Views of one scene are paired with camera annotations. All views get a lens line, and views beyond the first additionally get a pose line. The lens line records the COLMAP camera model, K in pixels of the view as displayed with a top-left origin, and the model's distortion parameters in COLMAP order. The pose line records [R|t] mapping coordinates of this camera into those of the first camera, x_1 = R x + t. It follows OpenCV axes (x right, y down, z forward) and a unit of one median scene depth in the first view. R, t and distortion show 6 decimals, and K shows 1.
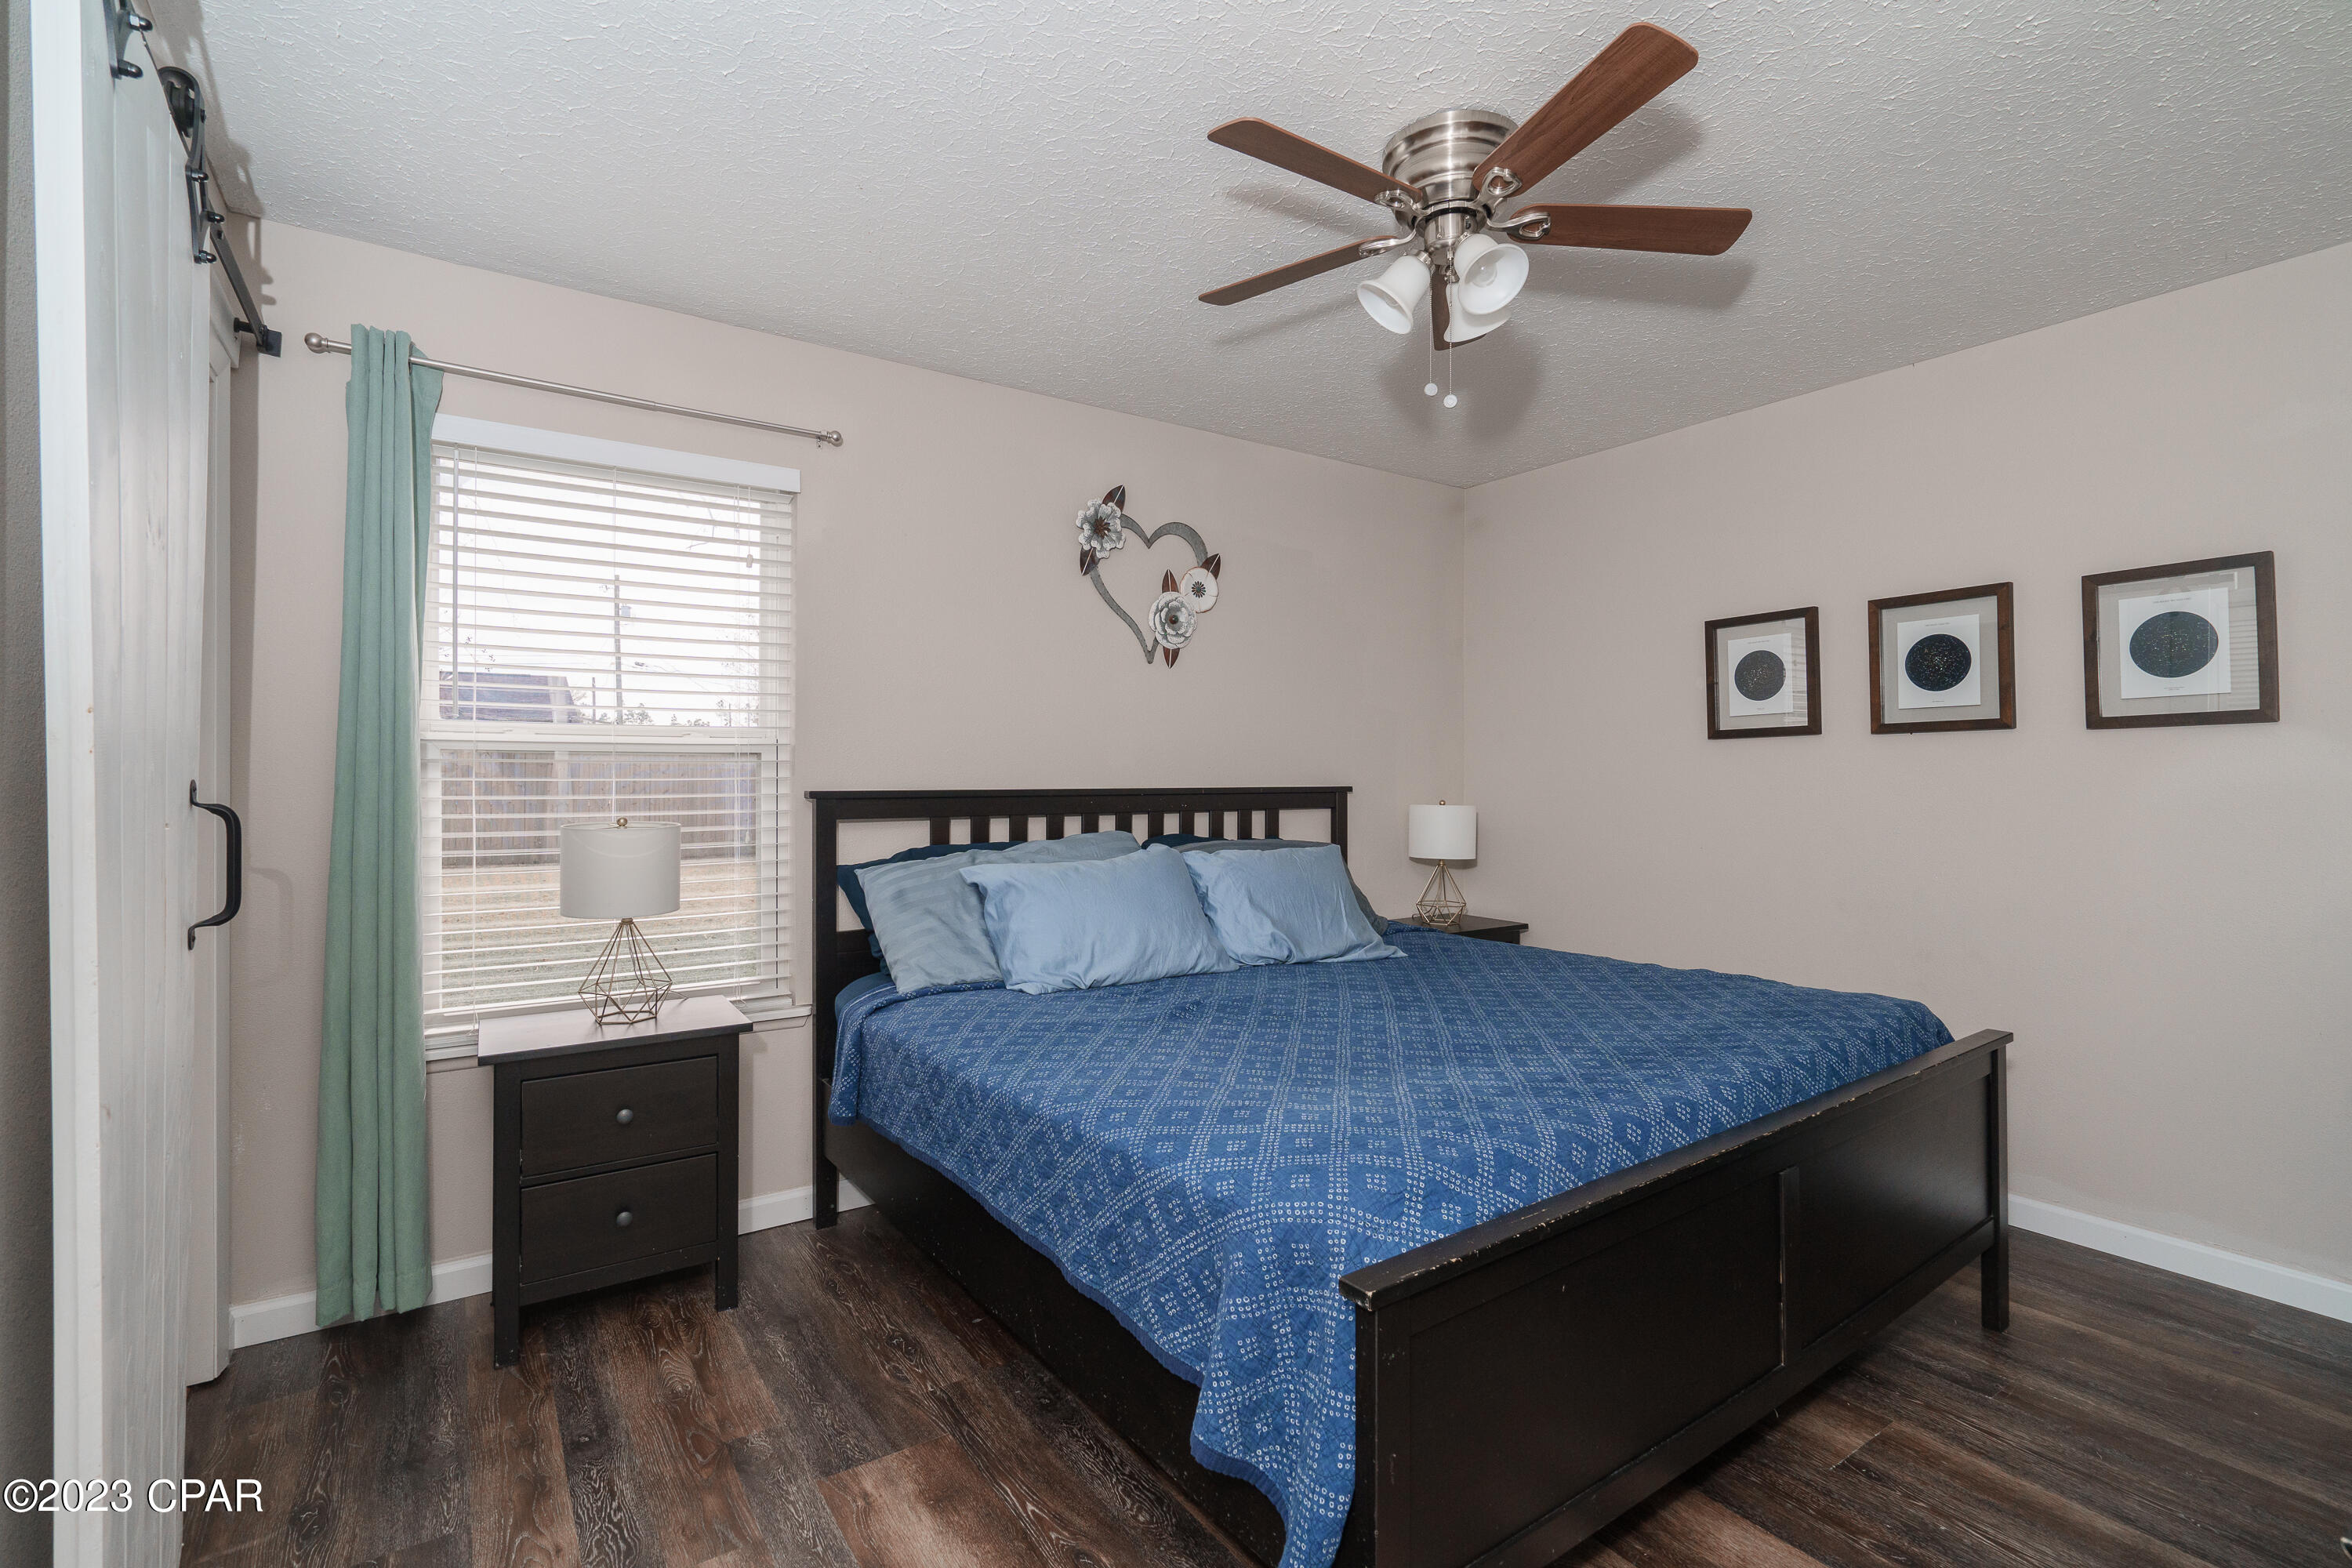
lens RADIAL K [[1057.6, 0, 1179.7], [0, 1057.6, 790.4], [0, 0, 1]] dist [-0.003585, 0.002296]
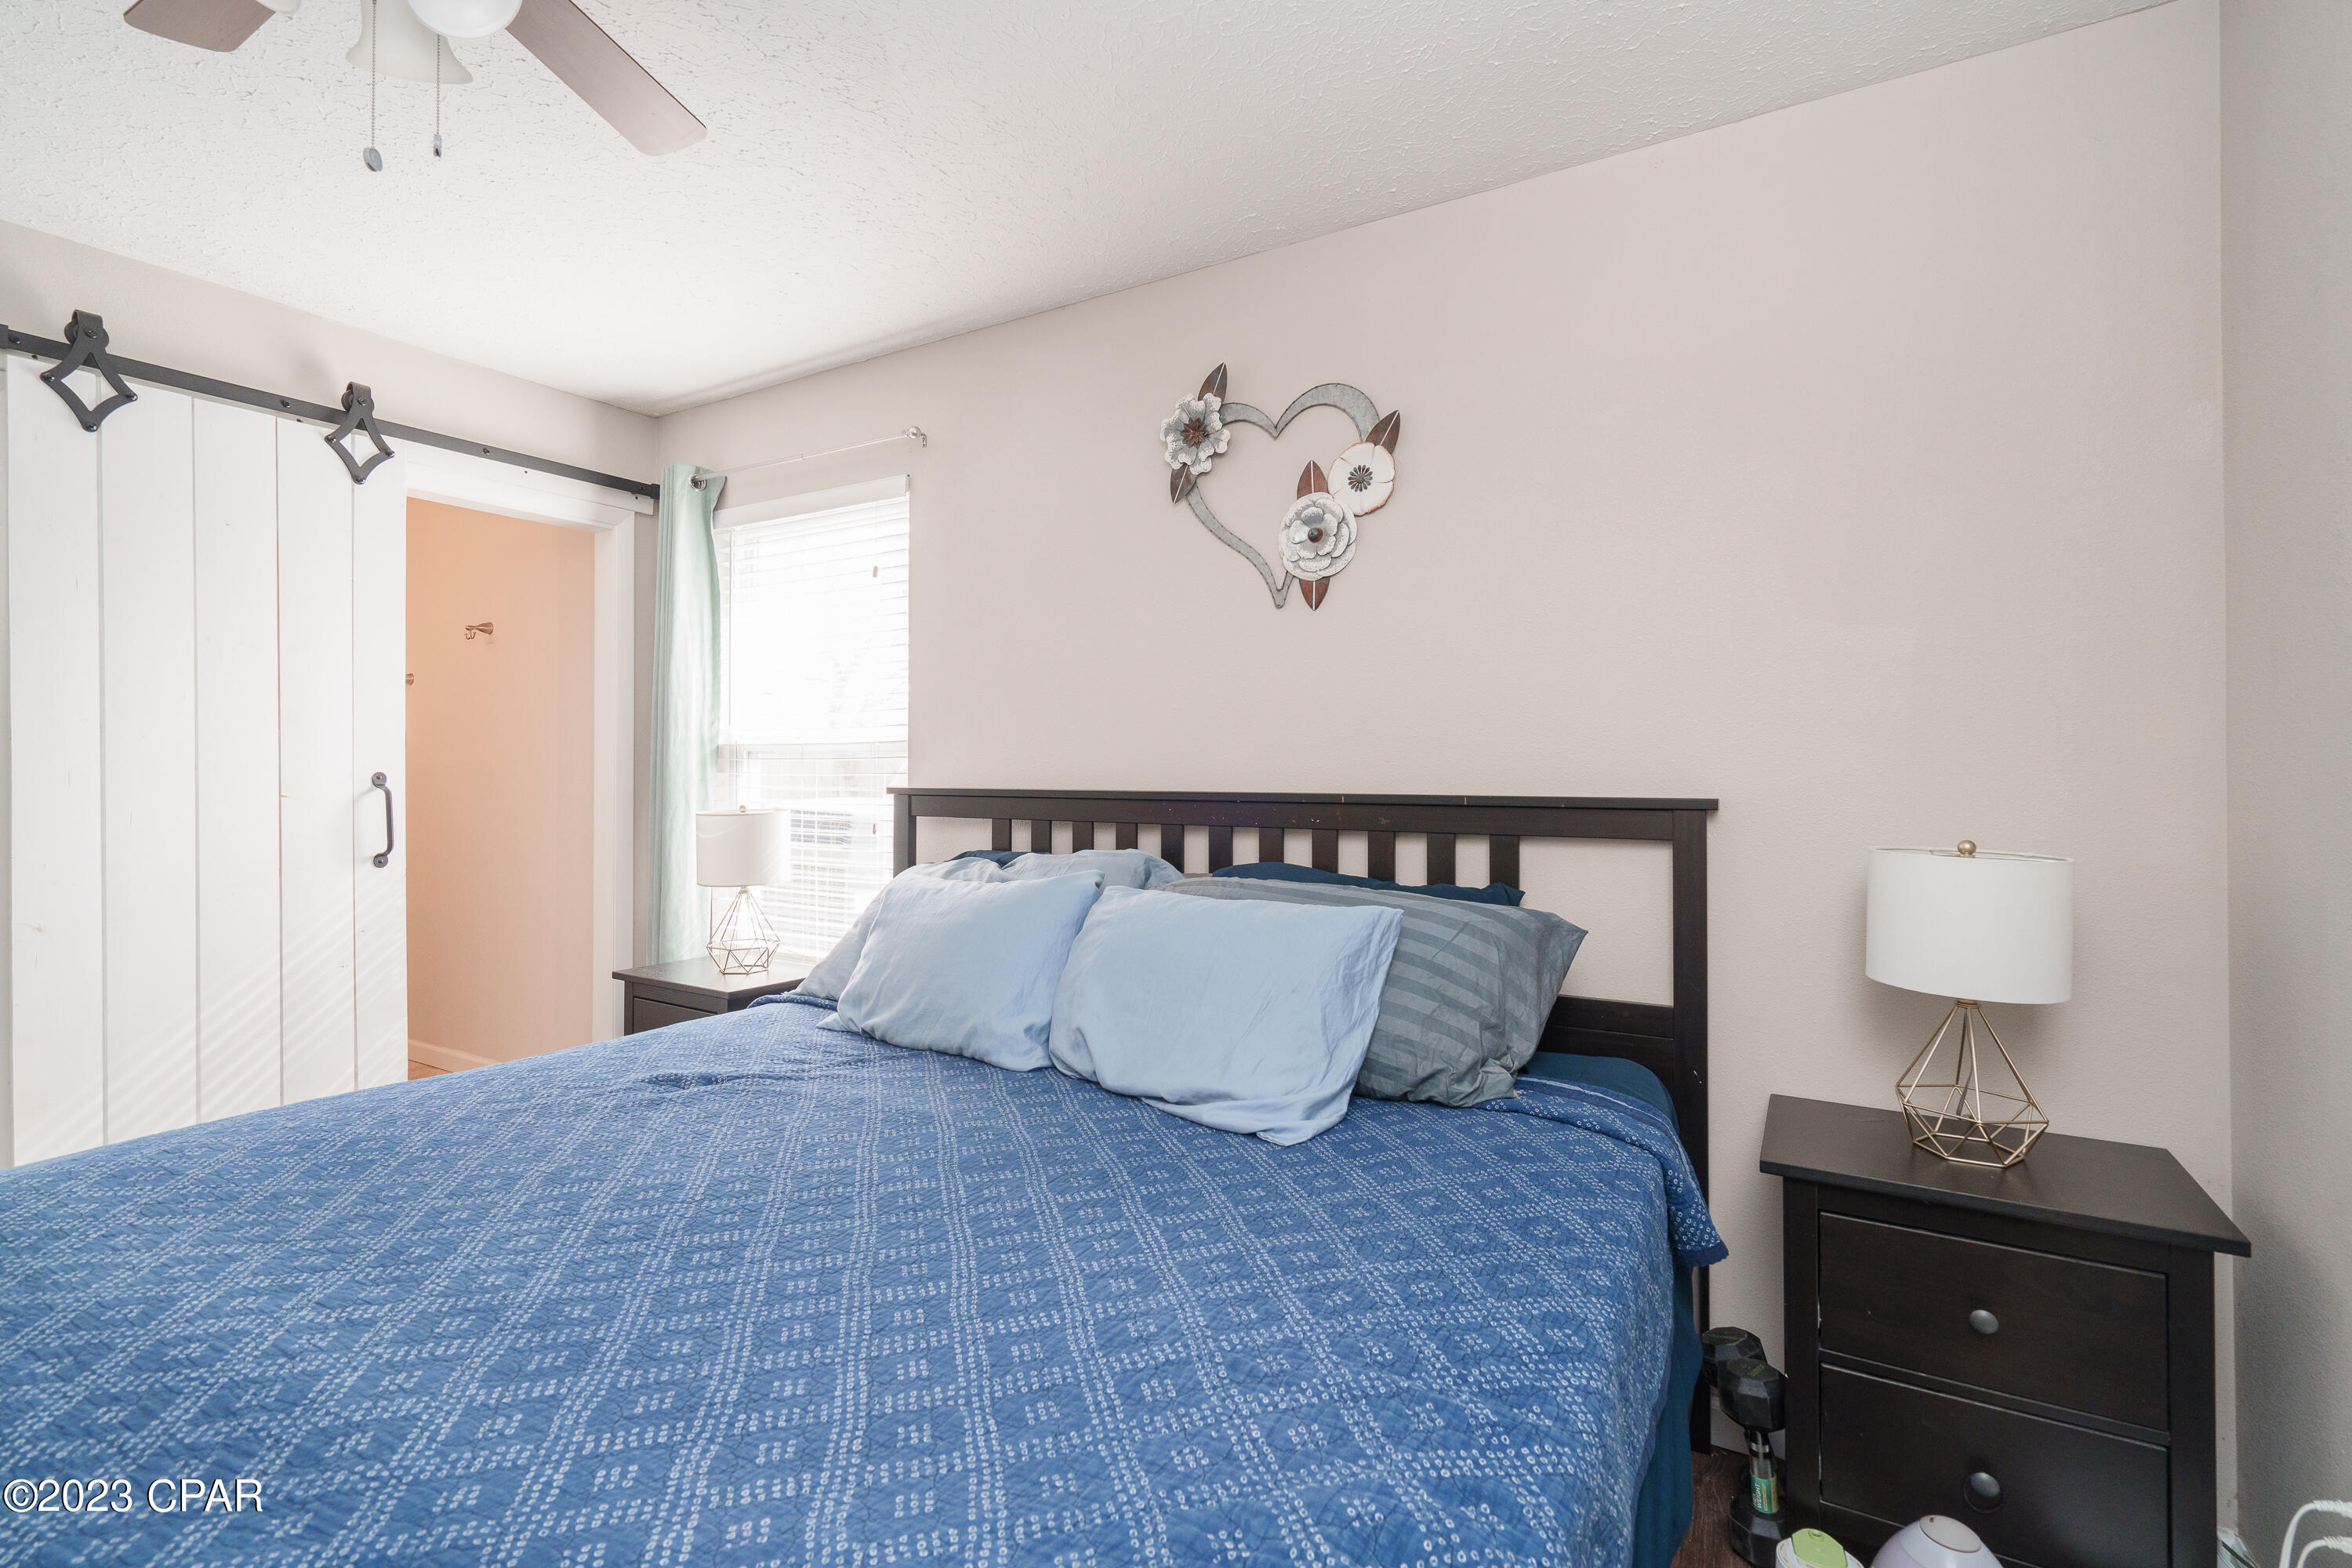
lens RADIAL K [[1057.6, 0, 1179.7], [0, 1057.6, 790.4], [0, 0, 1]] dist [-0.003585, 0.002296]
pose [[0.409210, 0.002889, -0.912436, 0.573519], [-0.037088, 0.999221, -0.013469, 0.007029], [0.911686, 0.039352, 0.408999, 0.690891]]
